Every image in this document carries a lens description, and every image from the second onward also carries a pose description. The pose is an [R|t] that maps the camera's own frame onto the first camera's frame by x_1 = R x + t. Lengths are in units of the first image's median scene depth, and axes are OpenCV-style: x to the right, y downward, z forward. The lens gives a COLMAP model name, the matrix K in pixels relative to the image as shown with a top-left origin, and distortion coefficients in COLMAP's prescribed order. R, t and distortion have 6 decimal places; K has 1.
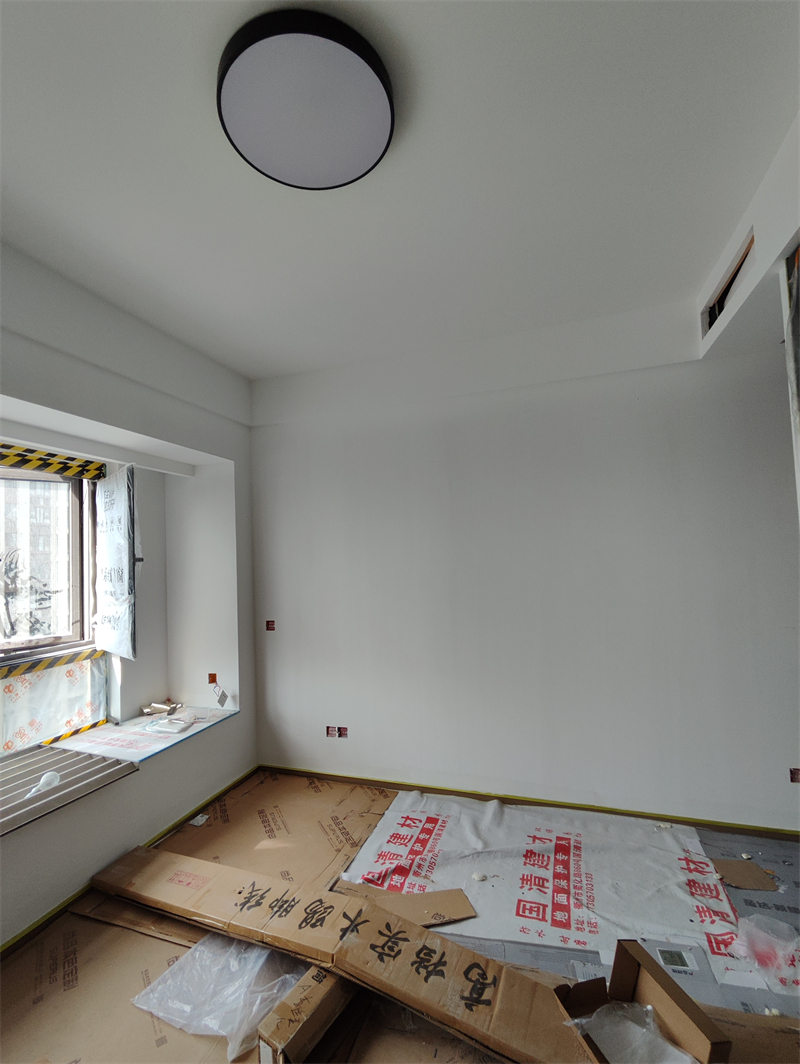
lens RADIAL K [[483.5, 0, 383.9], [0, 483.5, 535.2], [0, 0, 1]] dist [-0.007744, 0.007514]
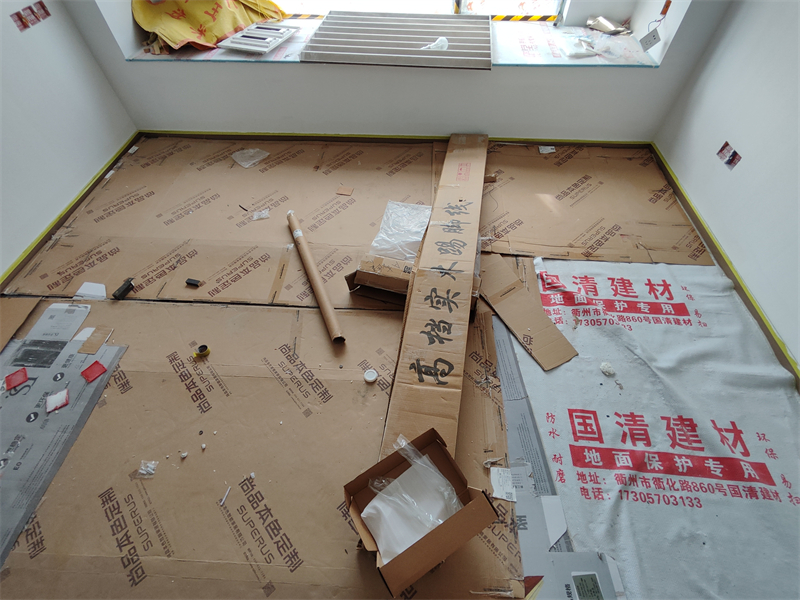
lens RADIAL K [[363.5, 0, 400.4], [0, 363.5, 312.4], [0, 0, 1]] dist [-0.007744, 0.007514]
pose [[0.280482, 0.799113, -0.531740, 0.323298], [0.046782, 0.541938, 0.839115, 0.067621], [0.958718, -0.260233, 0.114620, 0.524693]]
